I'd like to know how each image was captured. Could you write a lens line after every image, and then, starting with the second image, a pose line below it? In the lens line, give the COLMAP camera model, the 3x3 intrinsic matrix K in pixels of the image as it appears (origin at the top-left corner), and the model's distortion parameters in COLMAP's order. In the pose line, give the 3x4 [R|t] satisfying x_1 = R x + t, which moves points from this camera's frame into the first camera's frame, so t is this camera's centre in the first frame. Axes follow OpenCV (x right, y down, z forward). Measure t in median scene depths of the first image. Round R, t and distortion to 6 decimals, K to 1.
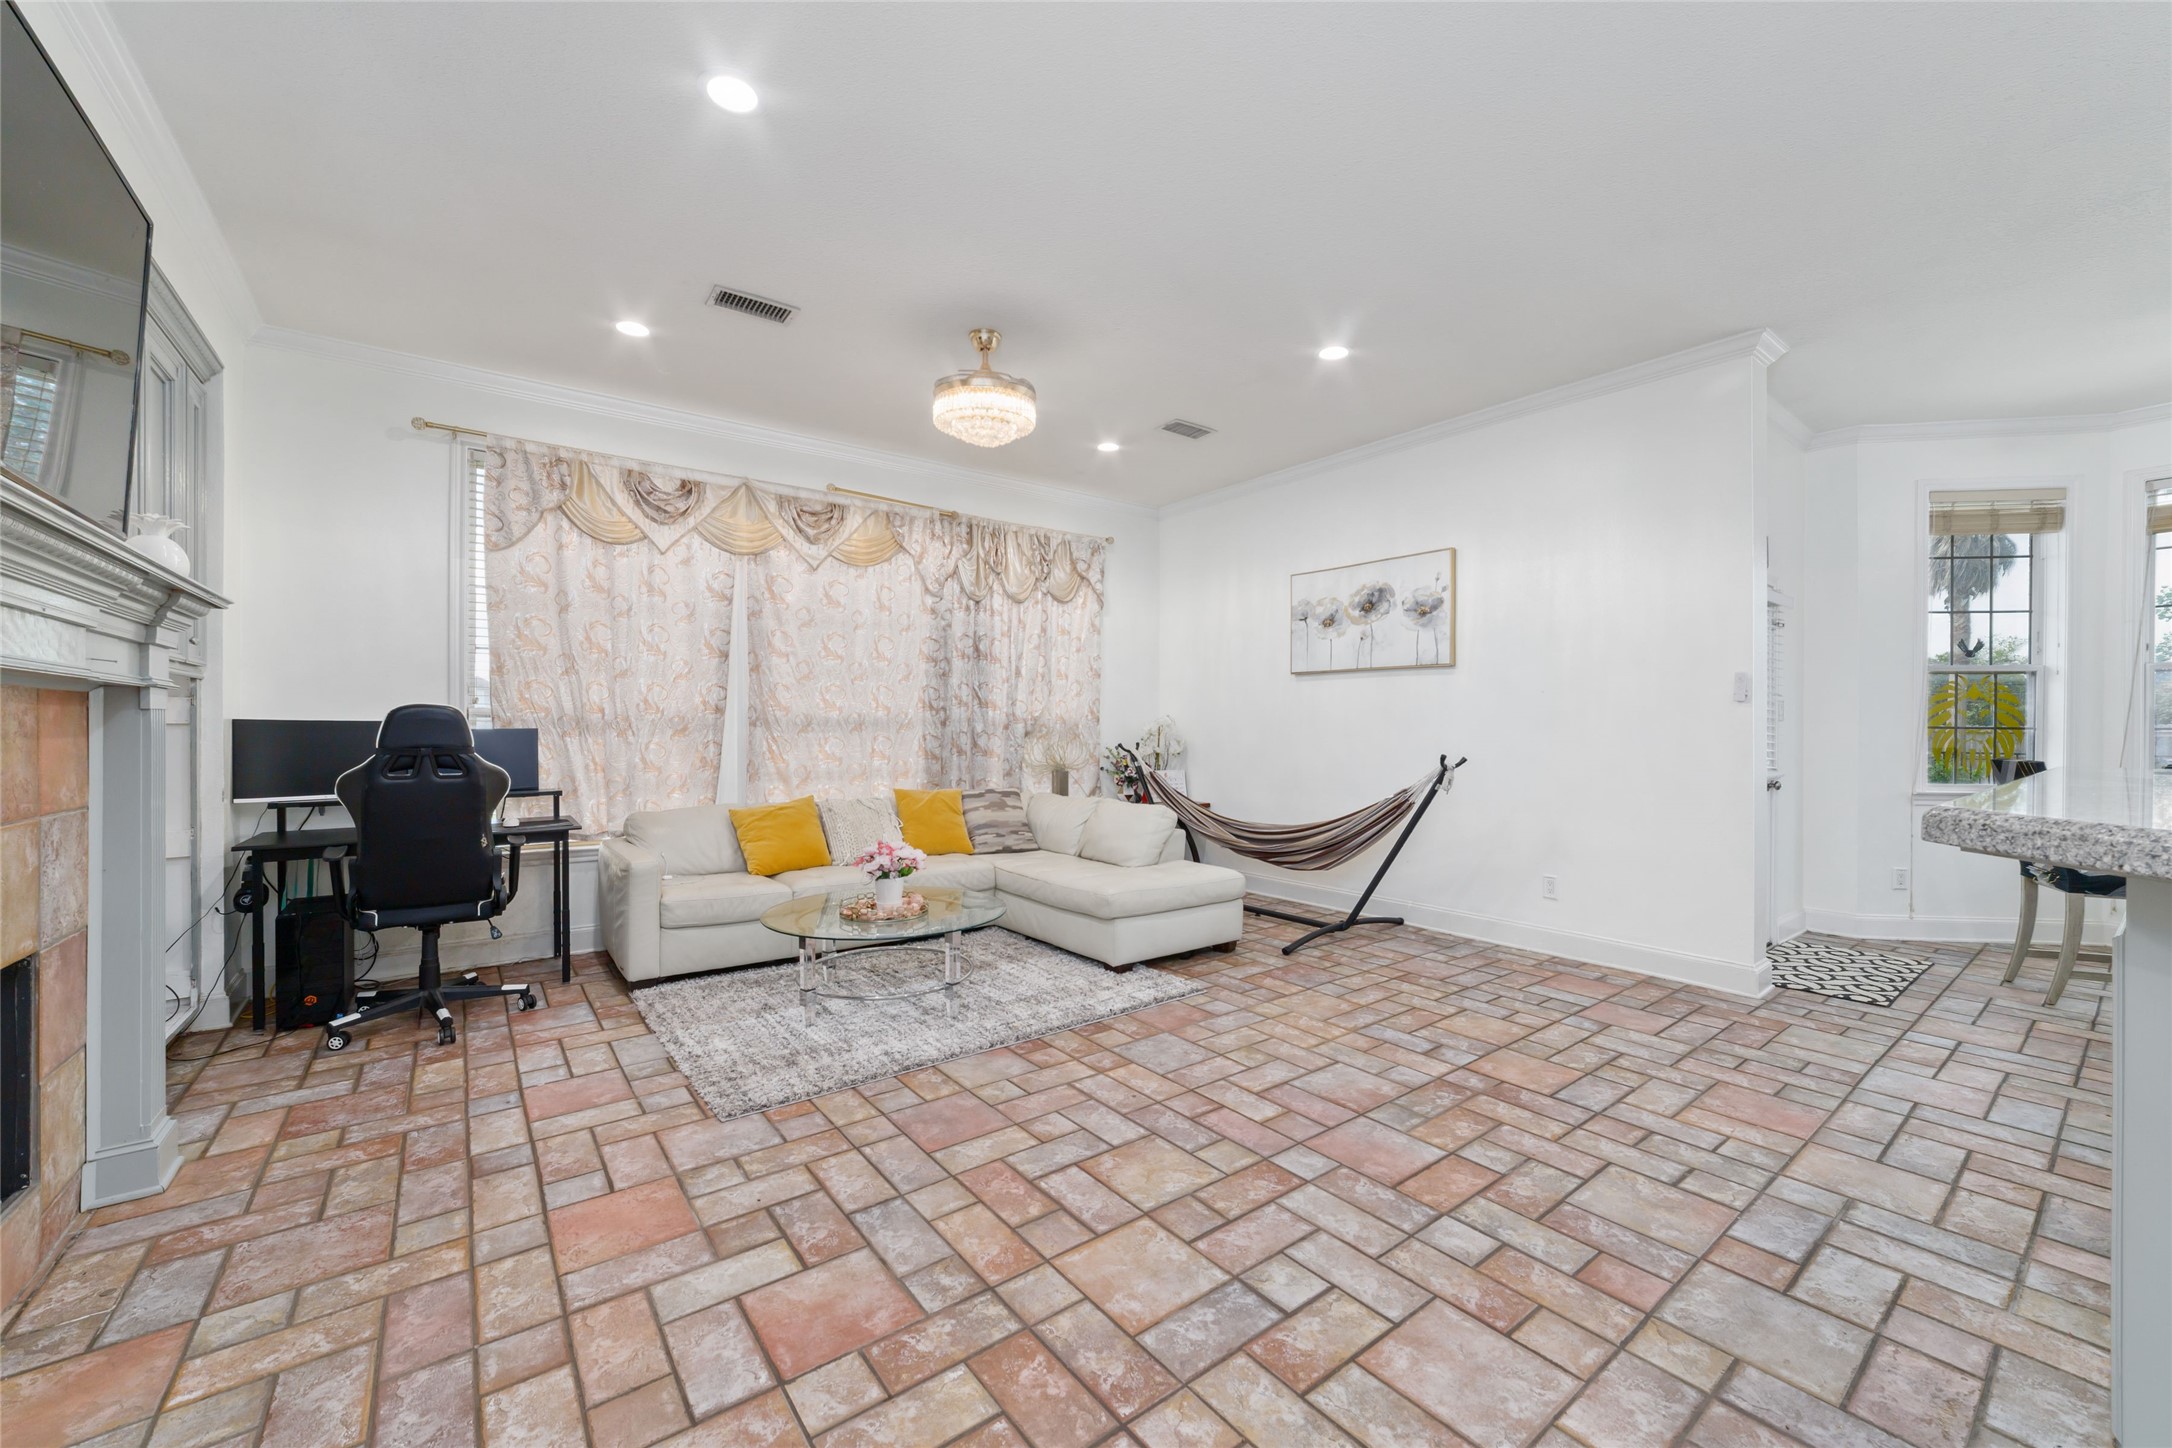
lens RADIAL K [[846.3, 0, 1082.8], [0, 846.3, 730.4], [0, 0, 1]] dist [-0.023738, 0.009295]
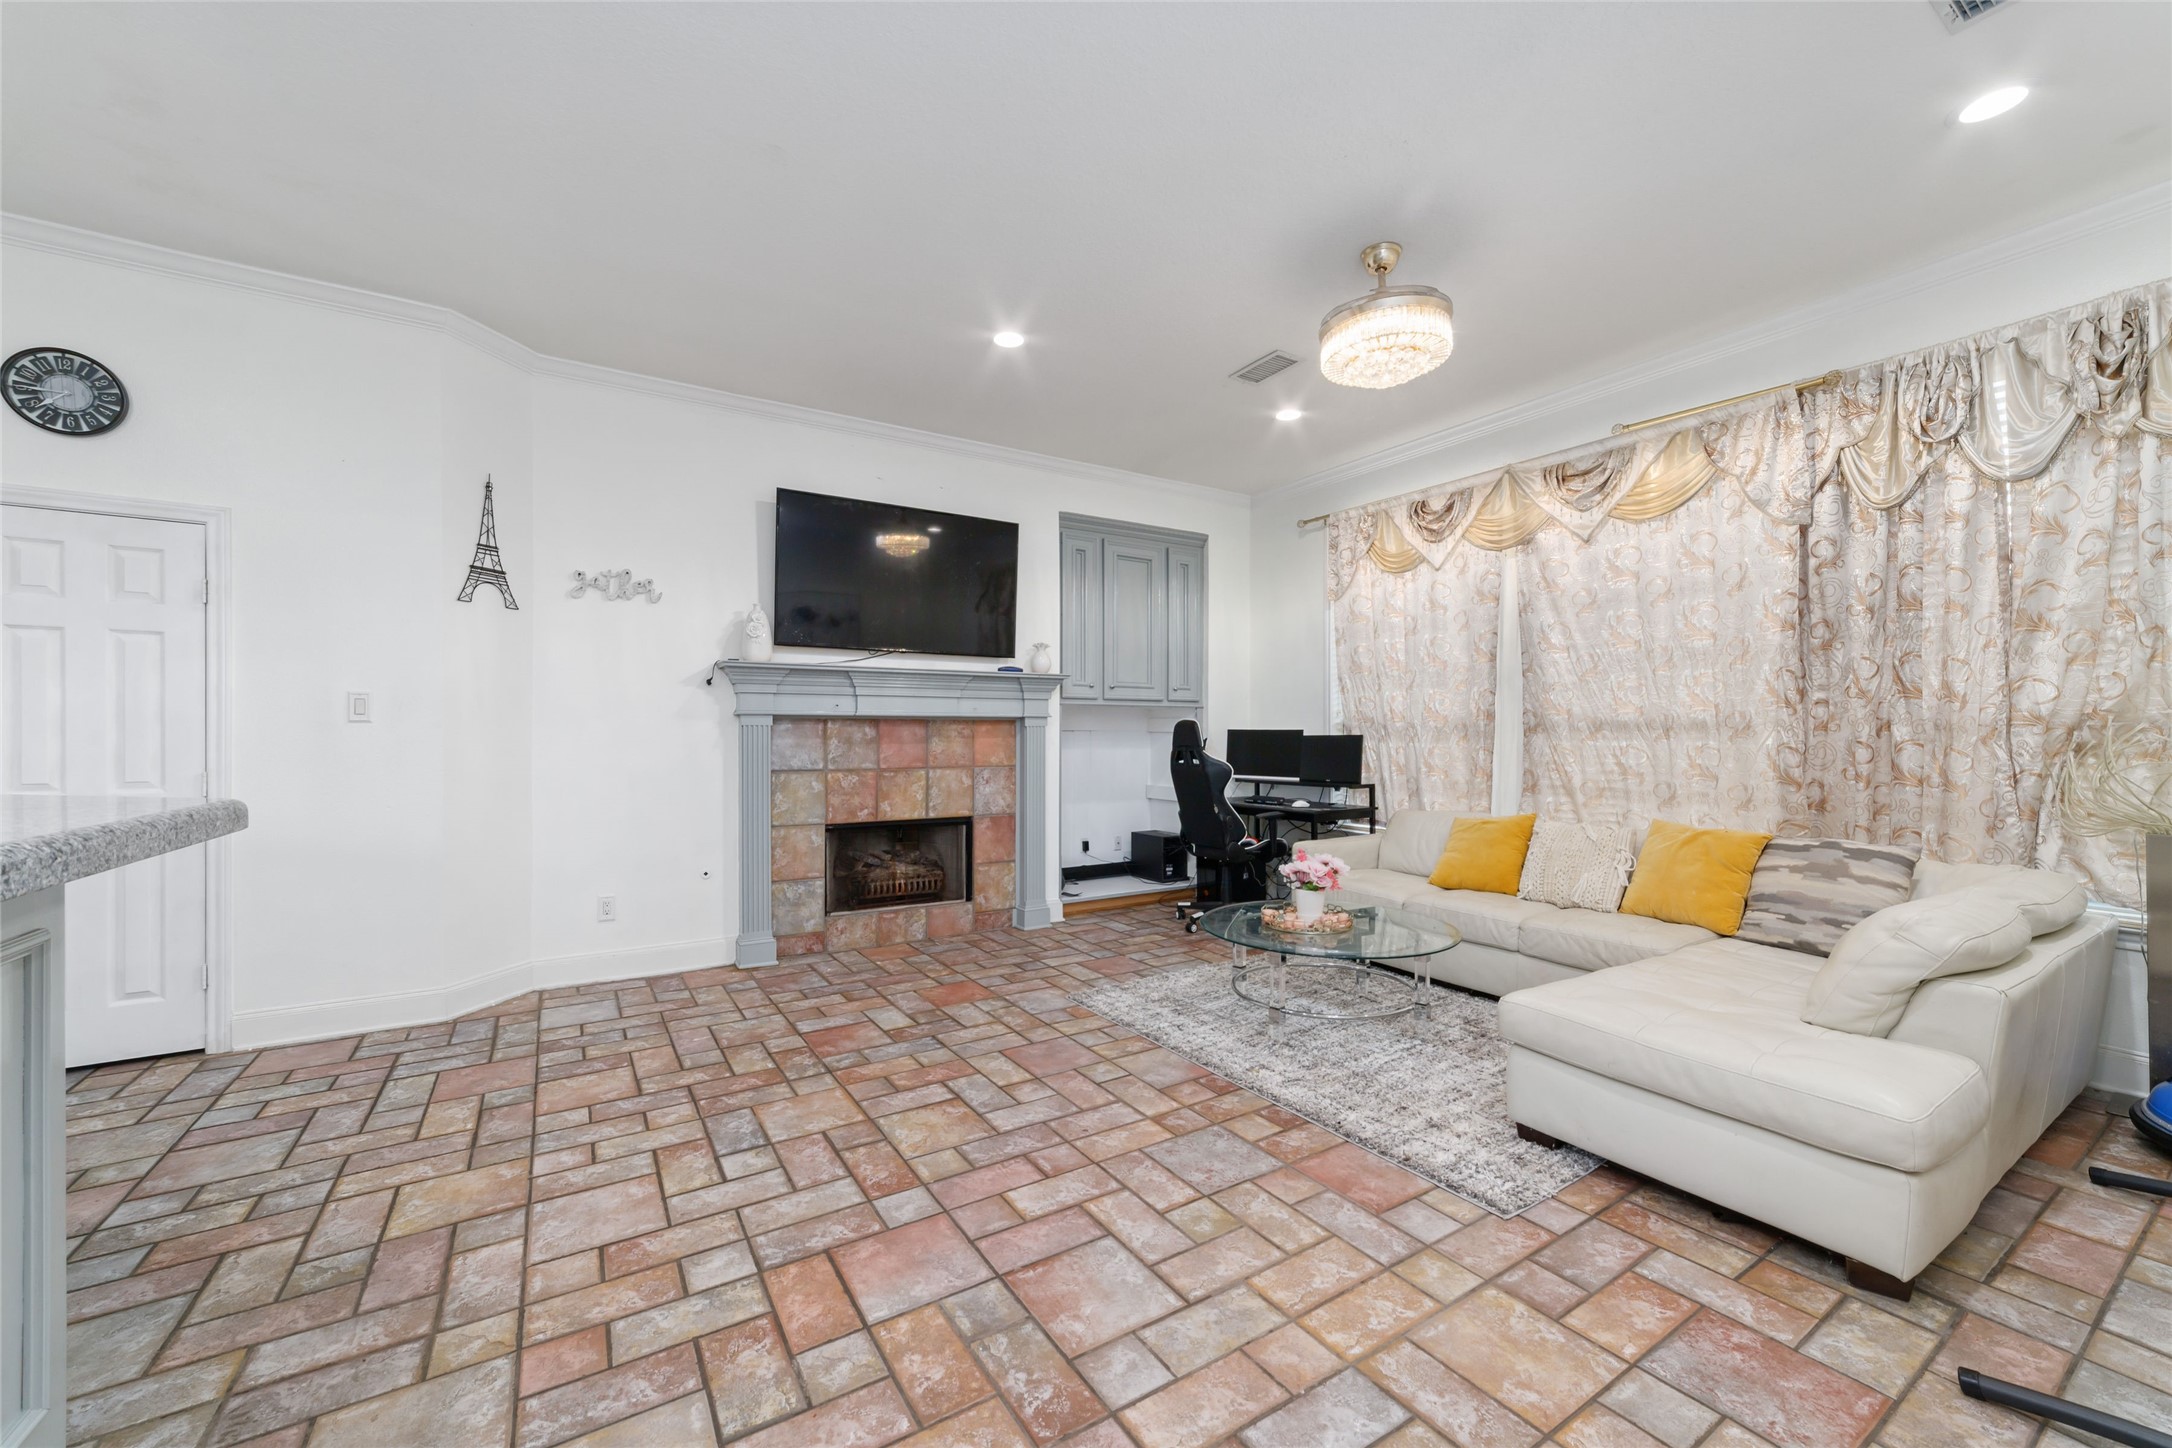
lens RADIAL K [[846.3, 0, 1082.8], [0, 846.3, 730.4], [0, 0, 1]] dist [-0.023738, 0.009295]
pose [[-0.091025, -0.005880, -0.995831, 1.014850], [-0.004702, 0.999974, -0.005474, 0.000119], [0.995838, 0.004184, -0.091050, 1.113543]]
